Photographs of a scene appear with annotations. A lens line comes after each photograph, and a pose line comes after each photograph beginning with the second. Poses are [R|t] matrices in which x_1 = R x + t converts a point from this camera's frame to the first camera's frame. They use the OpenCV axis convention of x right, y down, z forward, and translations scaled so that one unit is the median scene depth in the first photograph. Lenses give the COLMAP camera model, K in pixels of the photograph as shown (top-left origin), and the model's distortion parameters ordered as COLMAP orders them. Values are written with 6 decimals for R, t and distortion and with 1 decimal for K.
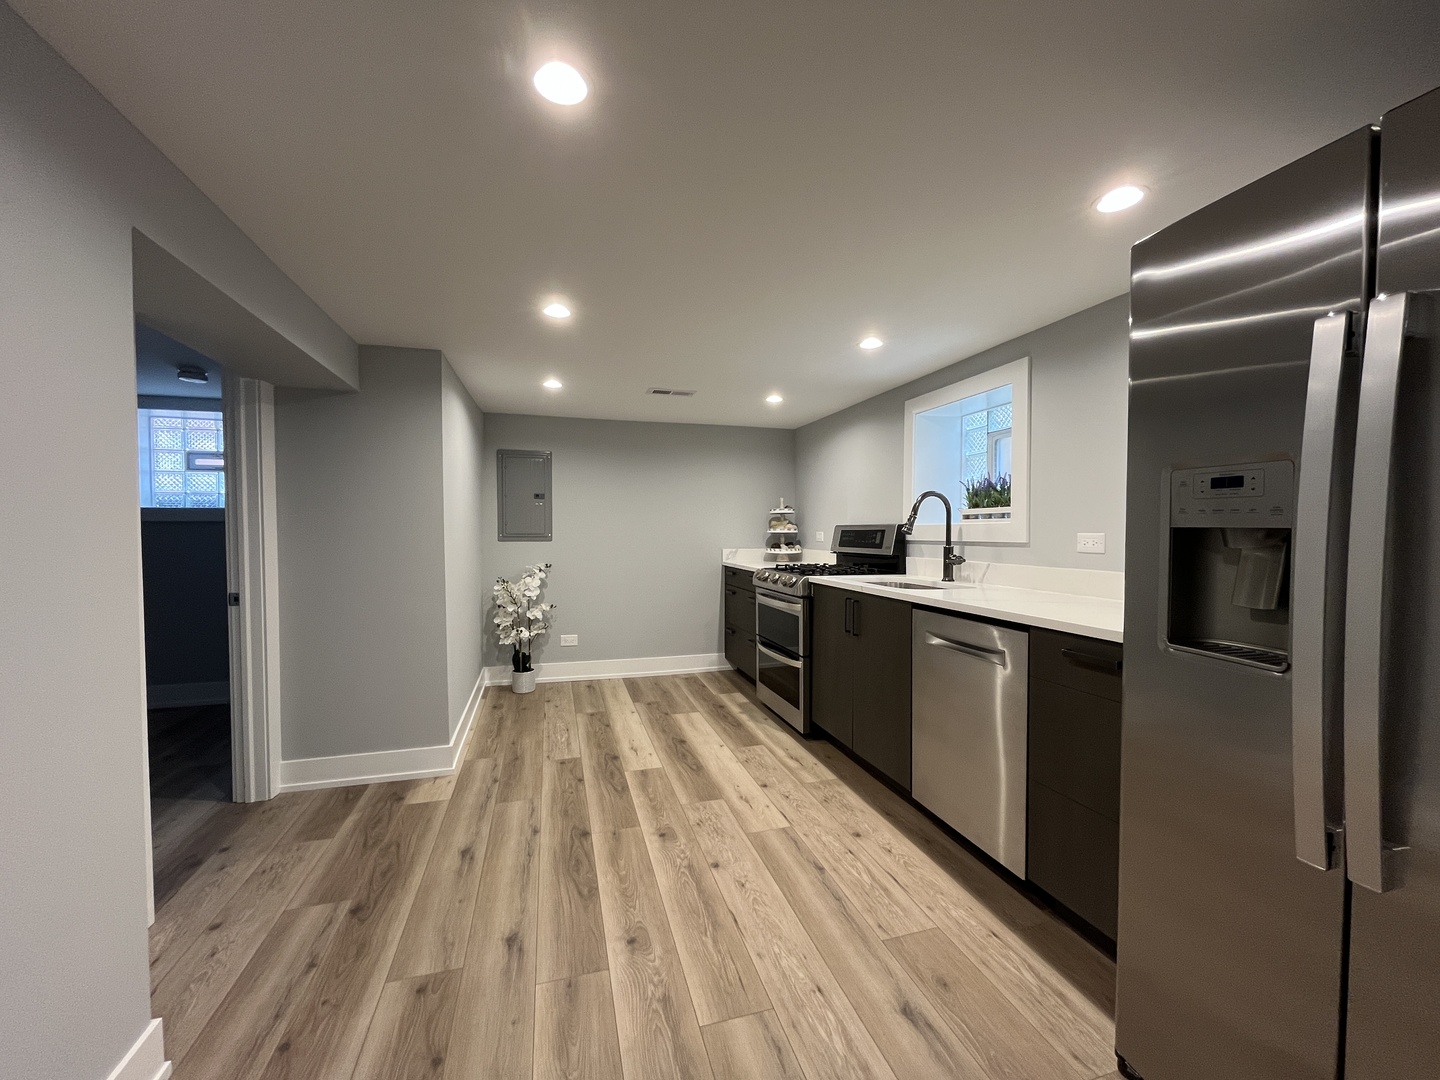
lens RADIAL K [[584.2, 0, 716.6], [0, 584.2, 544.7], [0, 0, 1]] dist [0.000563, -0.000665]
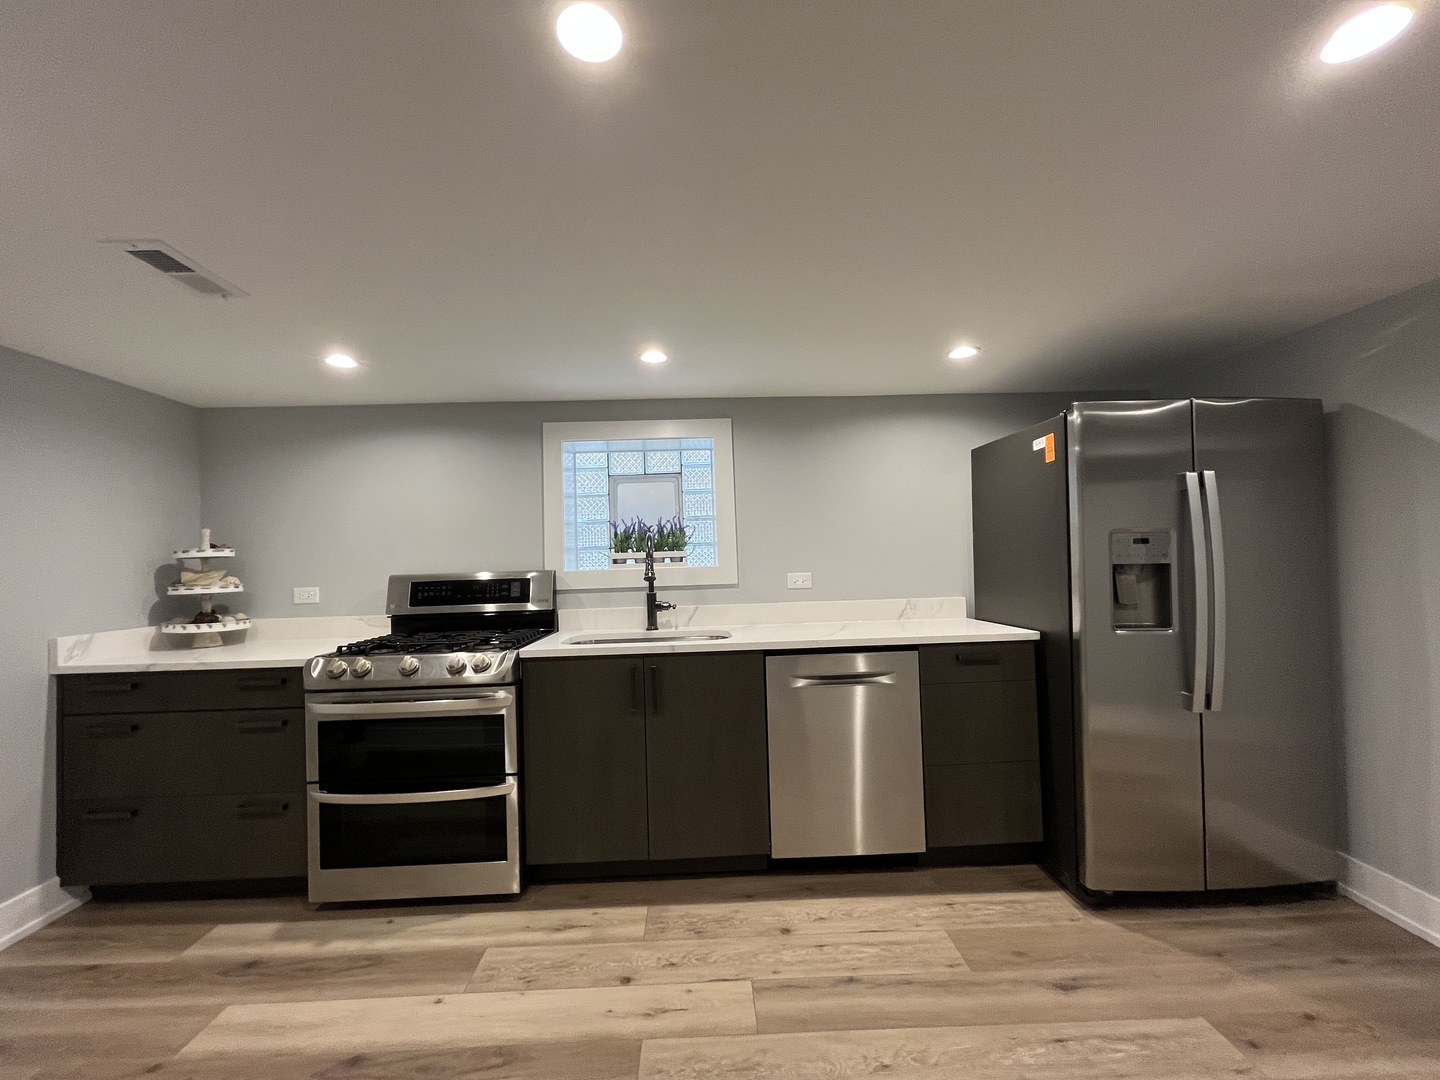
lens RADIAL K [[584.2, 0, 716.6], [0, 584.2, 544.7], [0, 0, 1]] dist [0.000563, -0.000665]
pose [[0.242516, 0.023298, 0.969868, -0.513109], [0.052600, 0.997925, -0.037124, -0.035011], [-0.968720, 0.060019, 0.240788, 0.698355]]
